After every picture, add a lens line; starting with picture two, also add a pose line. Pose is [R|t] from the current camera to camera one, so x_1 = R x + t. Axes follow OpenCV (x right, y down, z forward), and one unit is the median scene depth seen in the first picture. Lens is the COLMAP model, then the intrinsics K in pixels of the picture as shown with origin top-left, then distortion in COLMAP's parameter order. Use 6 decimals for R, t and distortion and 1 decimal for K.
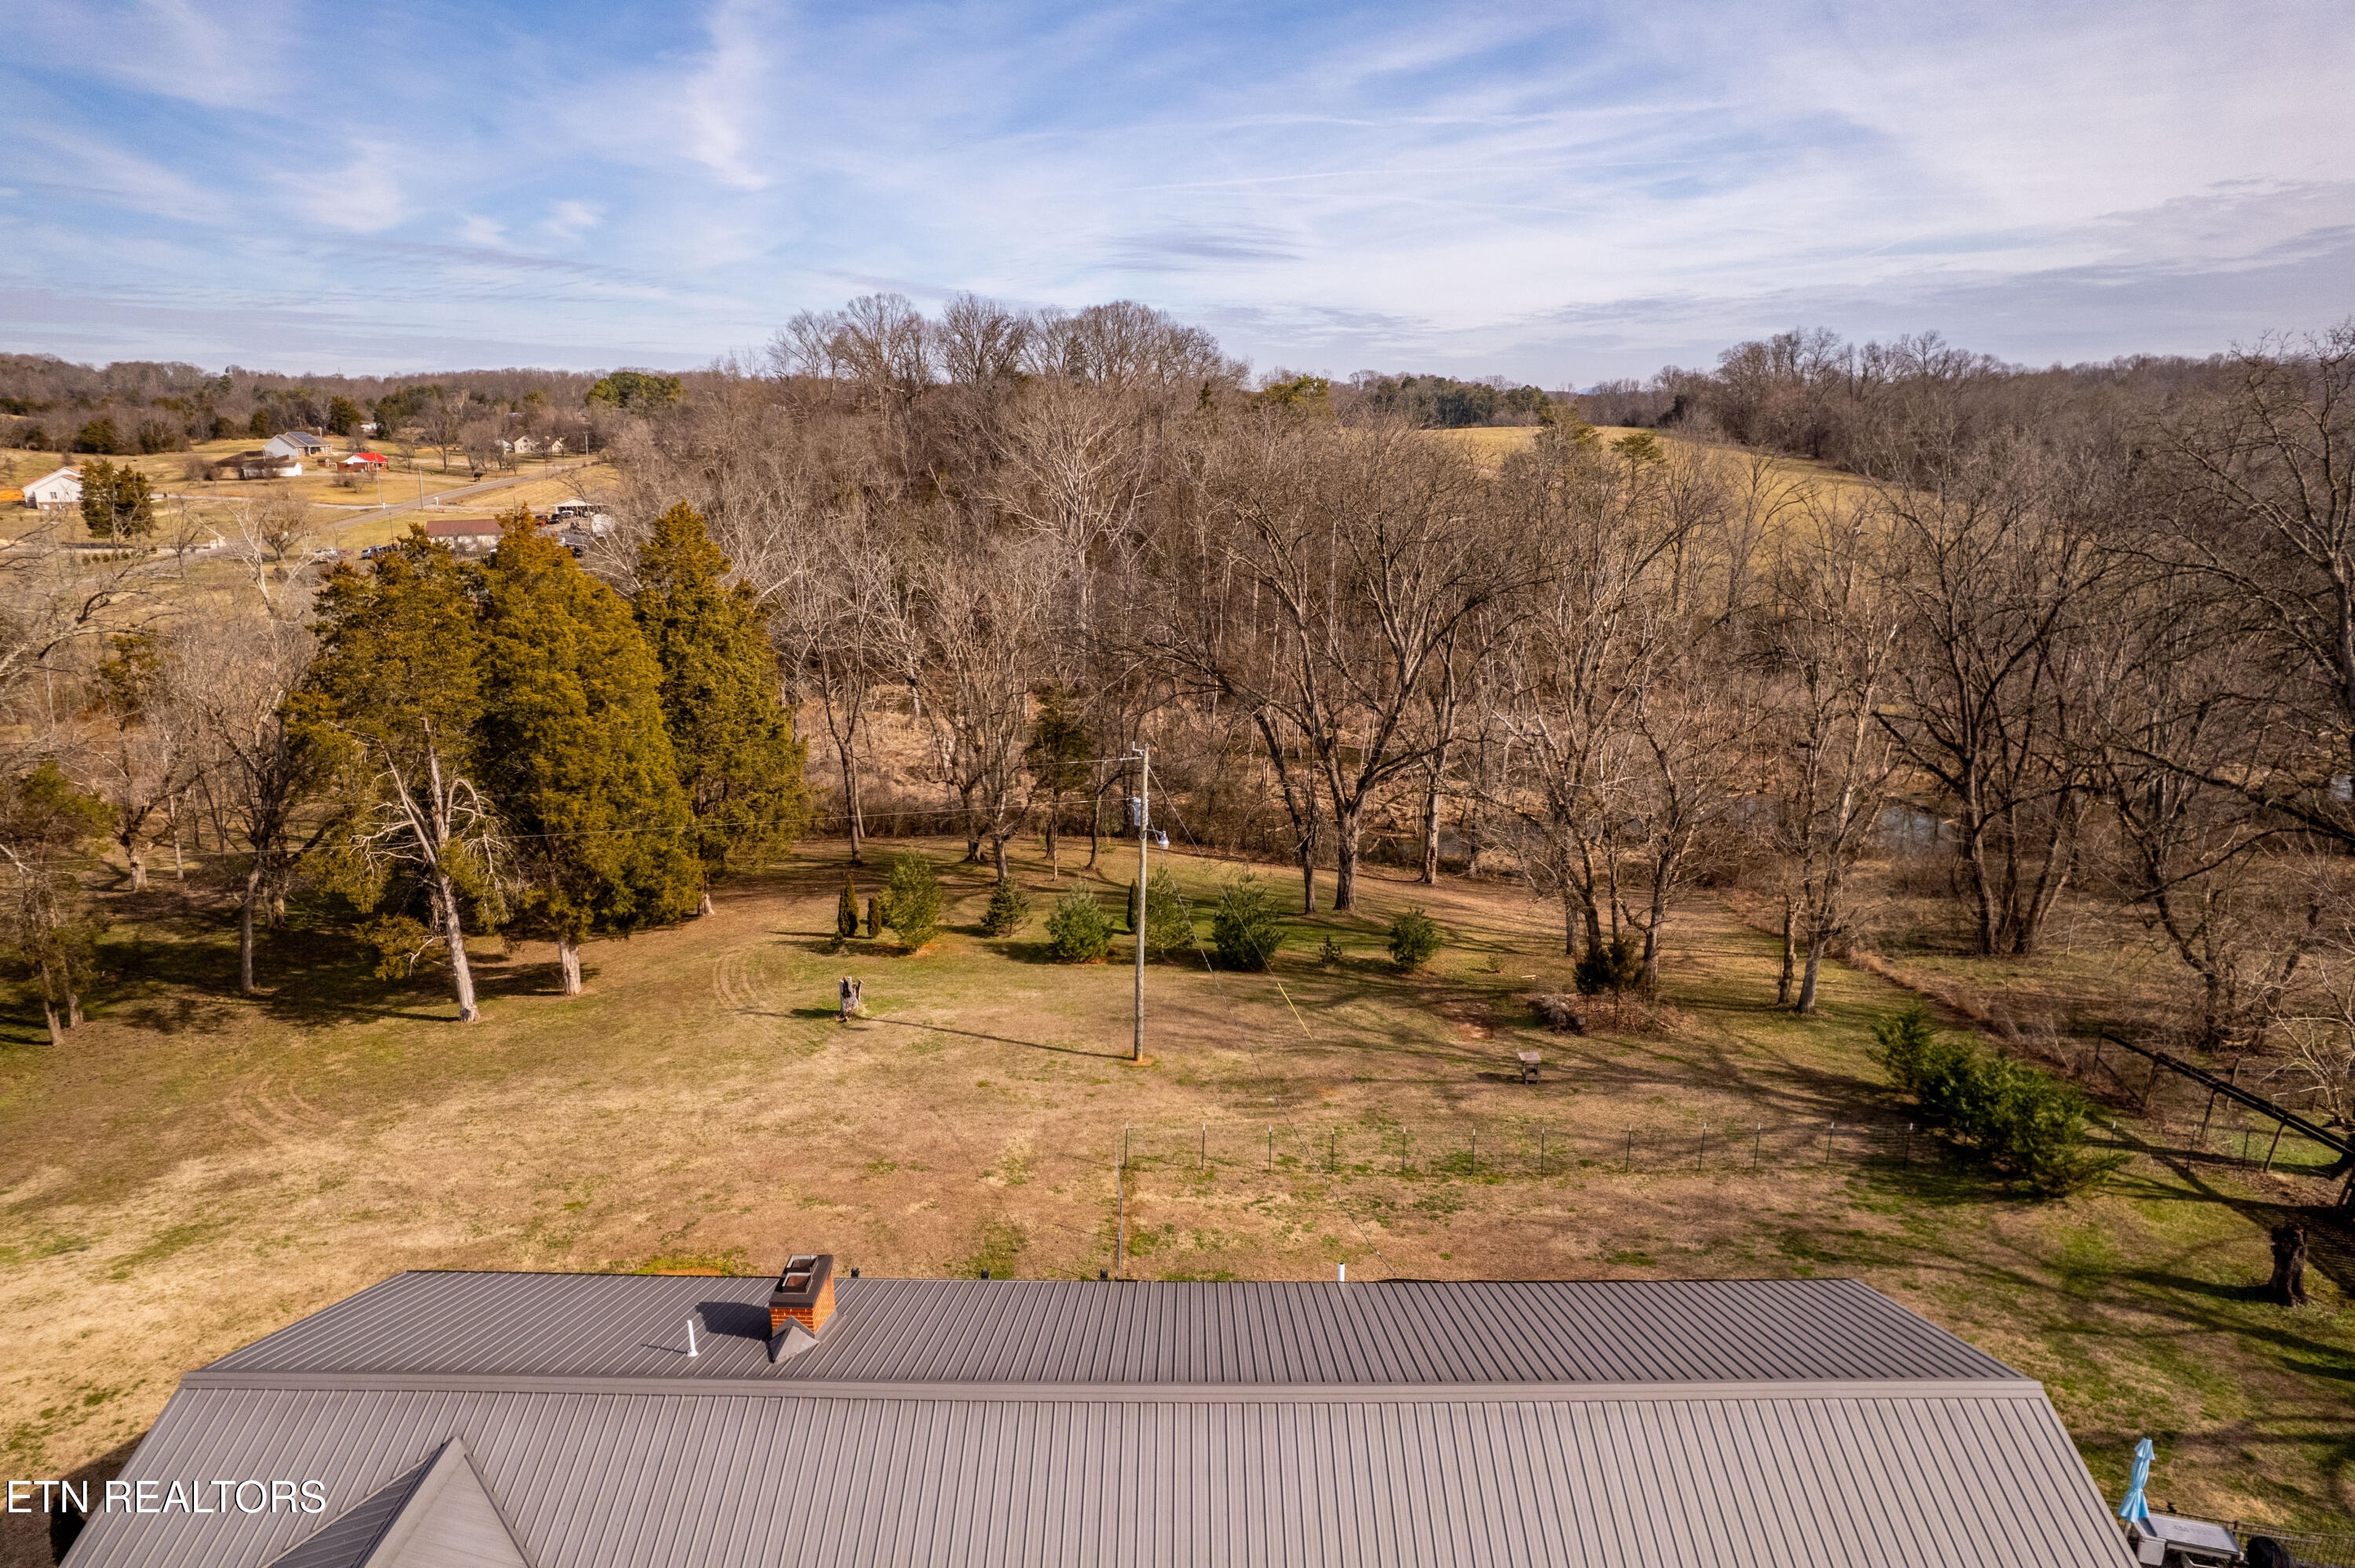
lens RADIAL K [[1506.6, 0, 1178.5], [0, 1506.6, 774.8], [0, 0, 1]] dist [-0.076549, 0.067493]
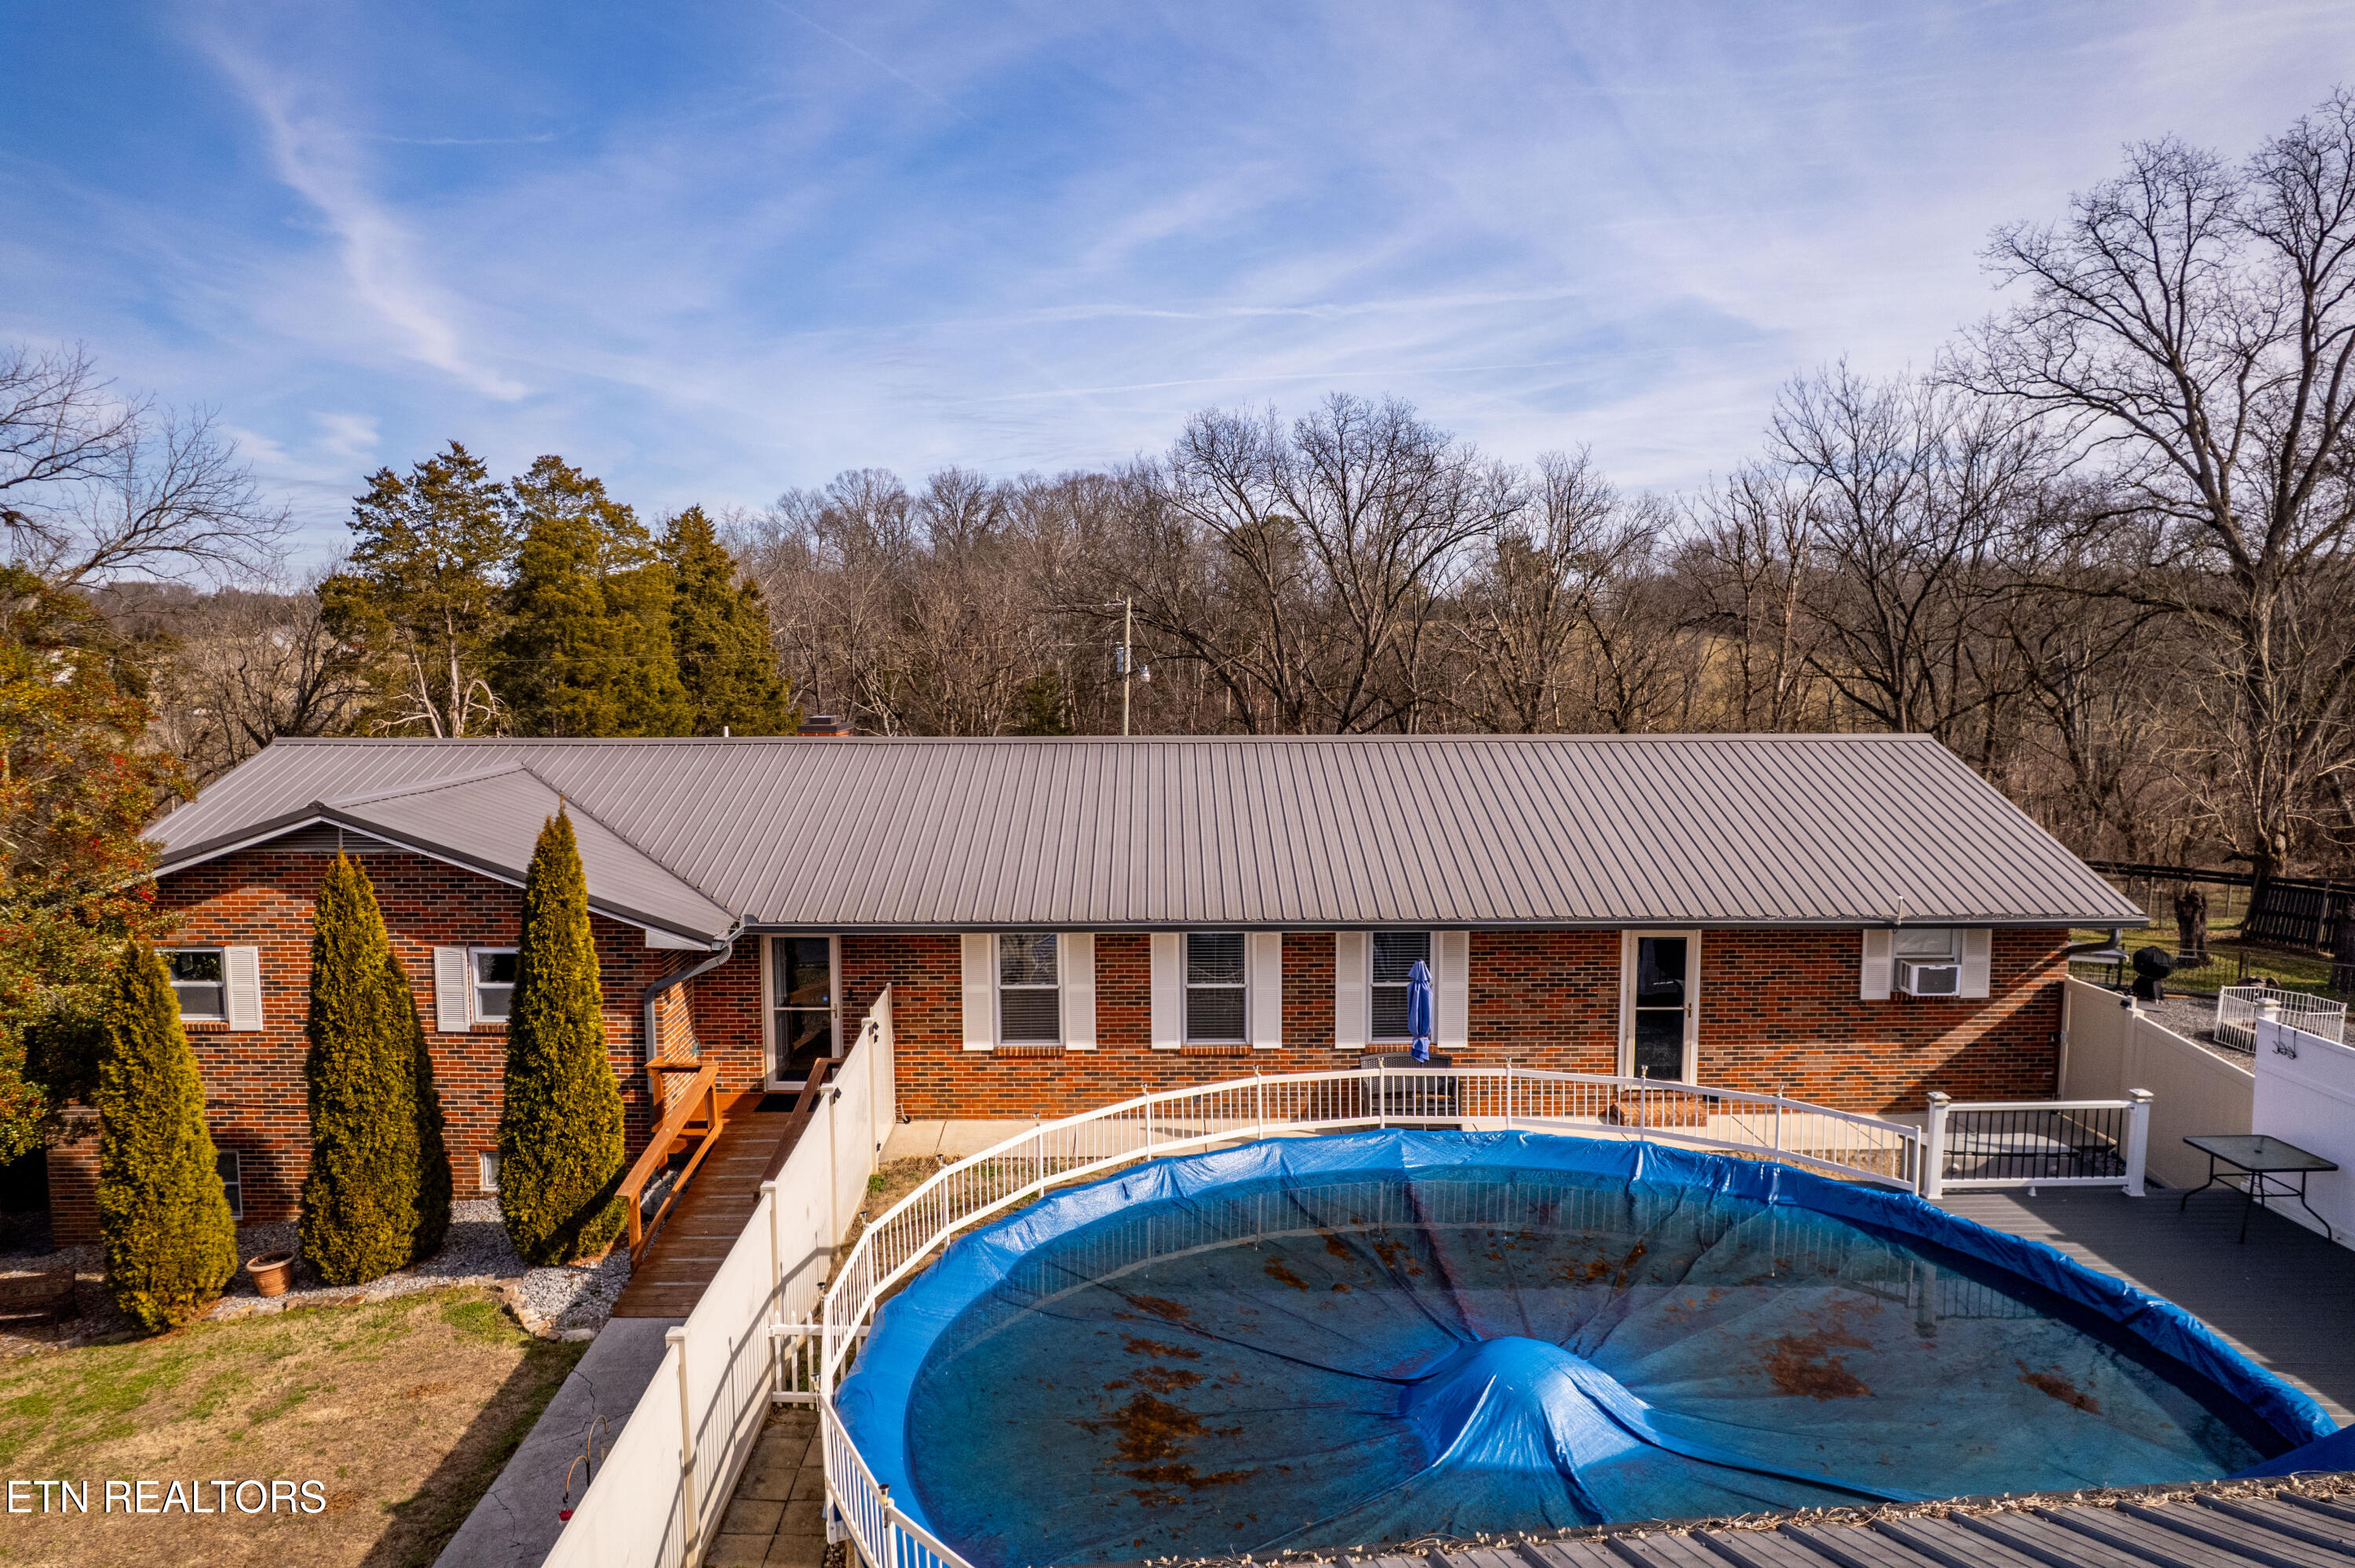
lens RADIAL K [[1506.6, 0, 1181.6], [0, 1506.6, 797.1], [0, 0, 1]] dist [-0.076549, 0.067493]
pose [[0.999798, -0.004253, 0.019664, -0.003765], [0.007002, 0.989849, -0.141952, 0.187951], [-0.018861, 0.142061, 0.989678, -0.034211]]
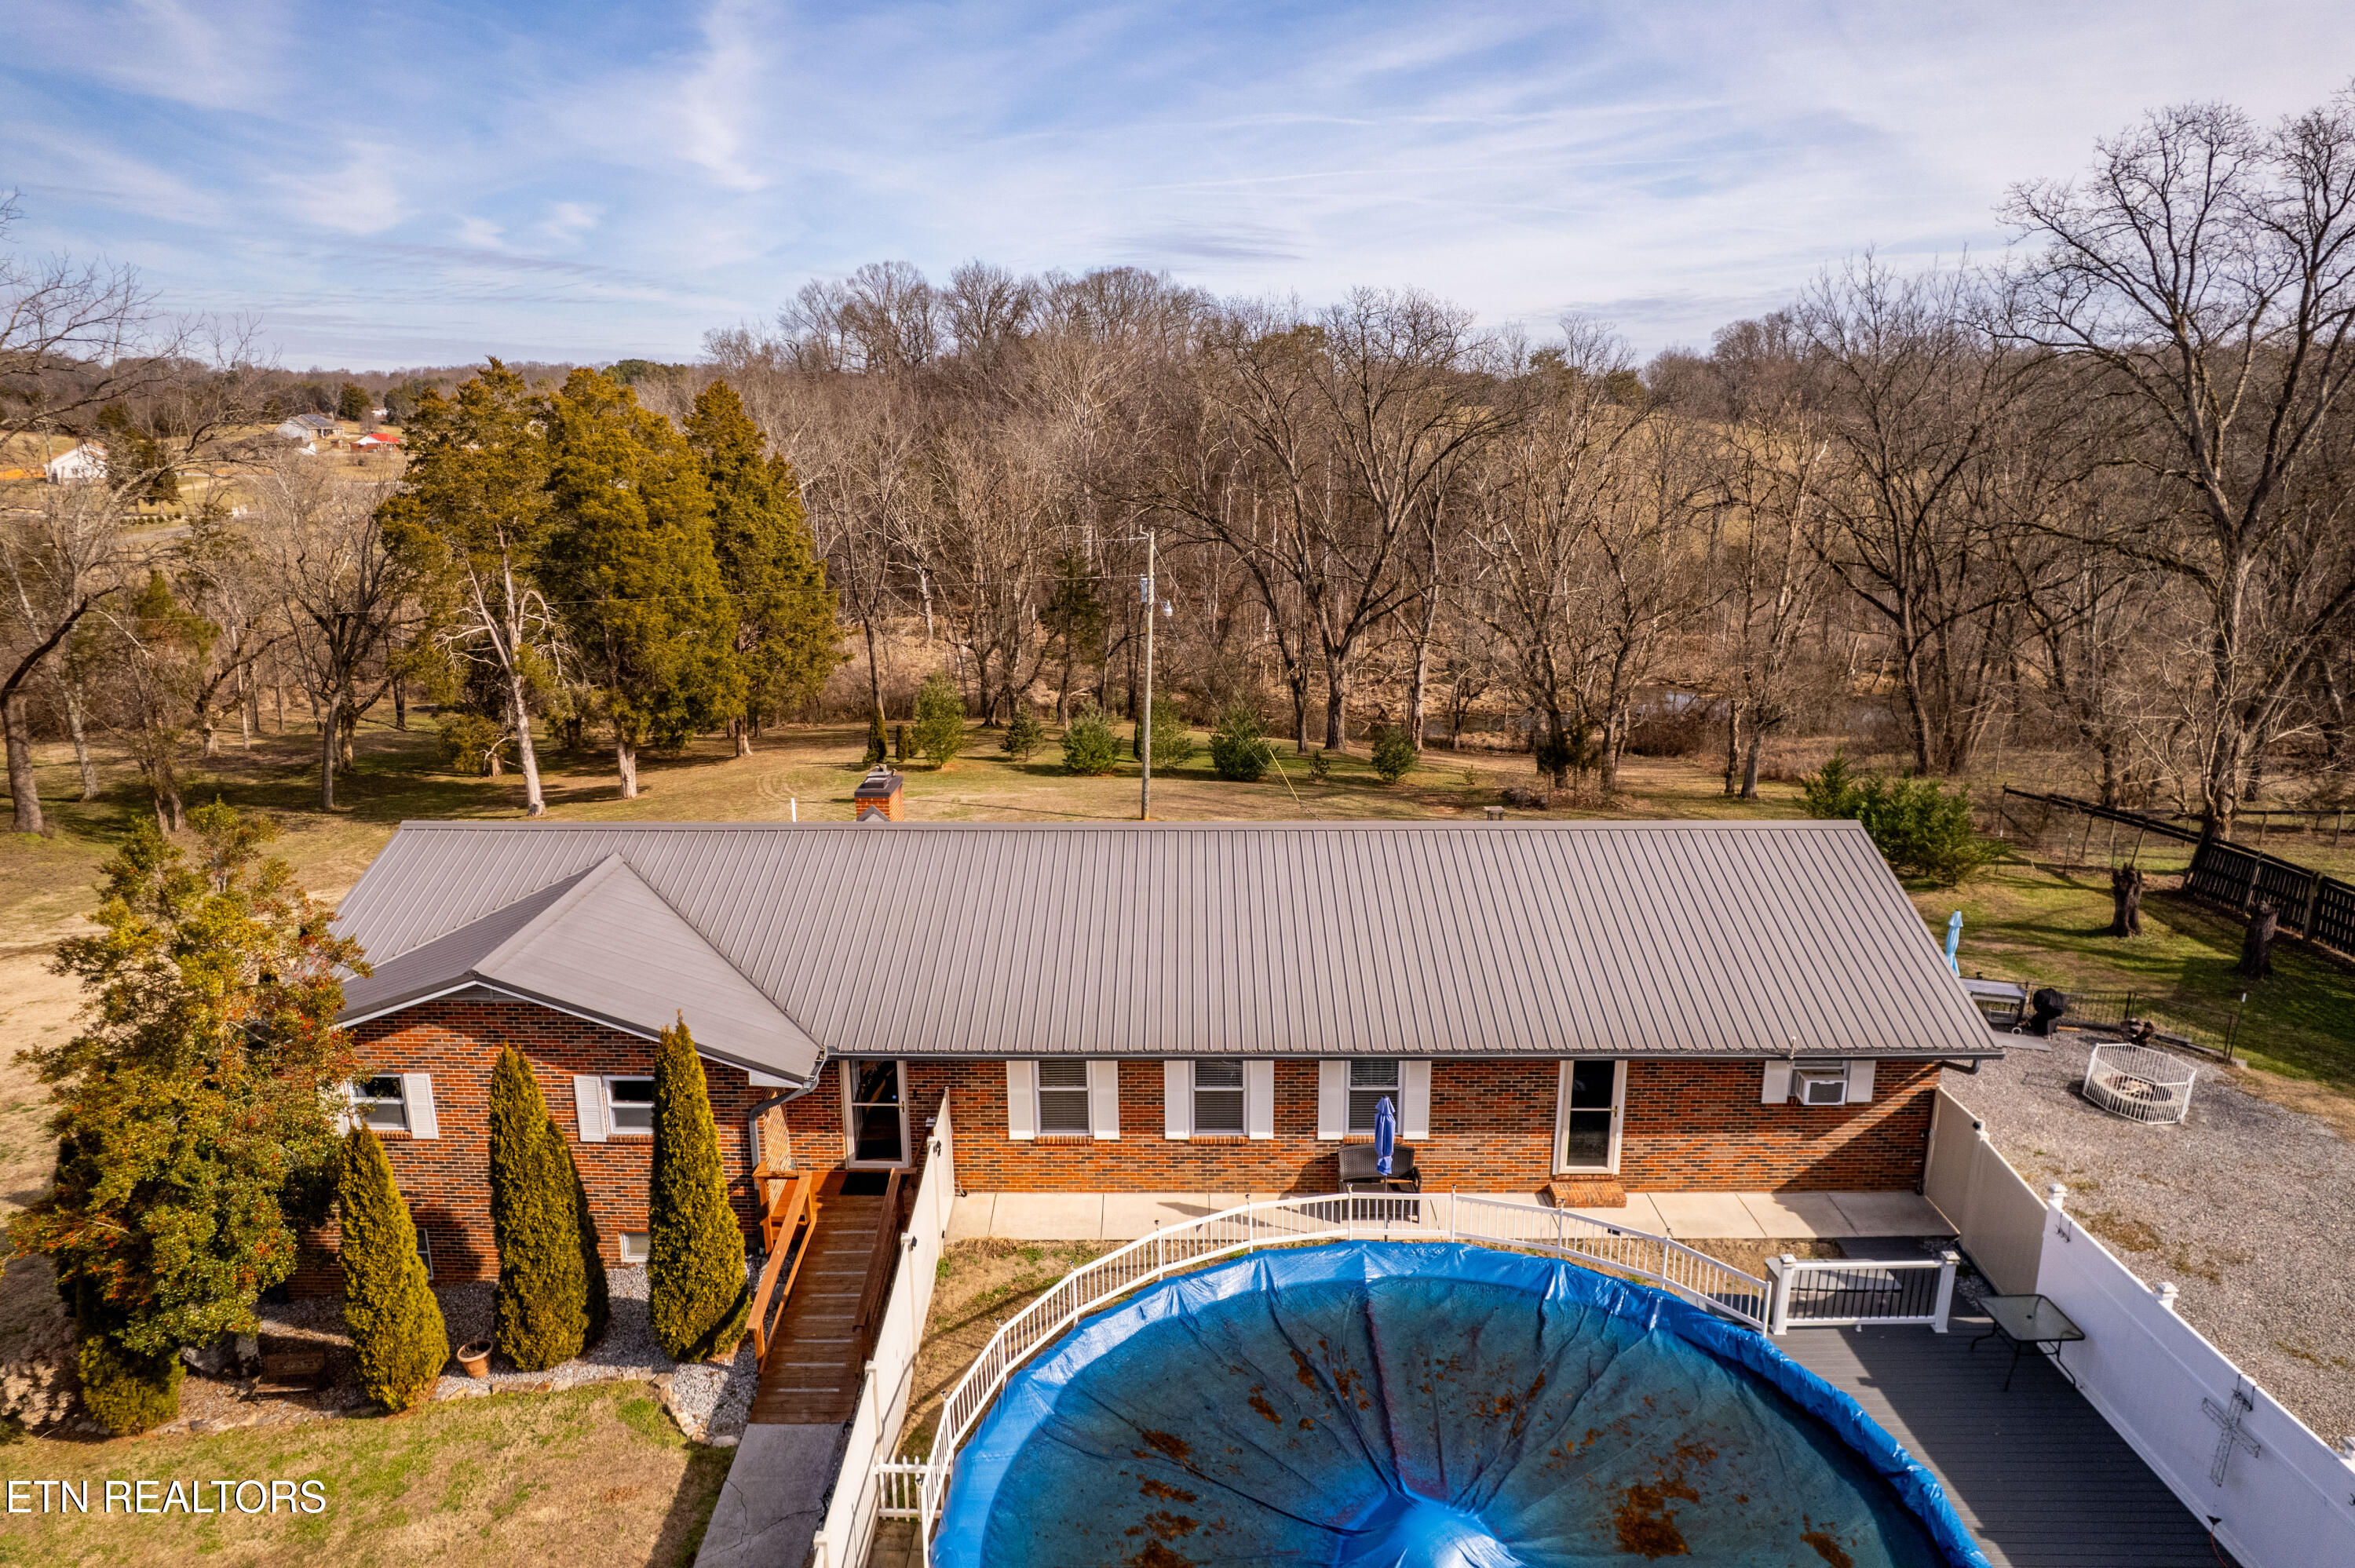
lens RADIAL K [[1506.6, 0, 1182.8], [0, 1506.6, 793.7], [0, 0, 1]] dist [-0.076549, 0.067493]
pose [[0.999995, -0.002950, 0.001314, -0.000409], [0.002938, 0.999957, 0.008765, 0.114754], [-0.001340, -0.008762, 0.999961, -0.086226]]
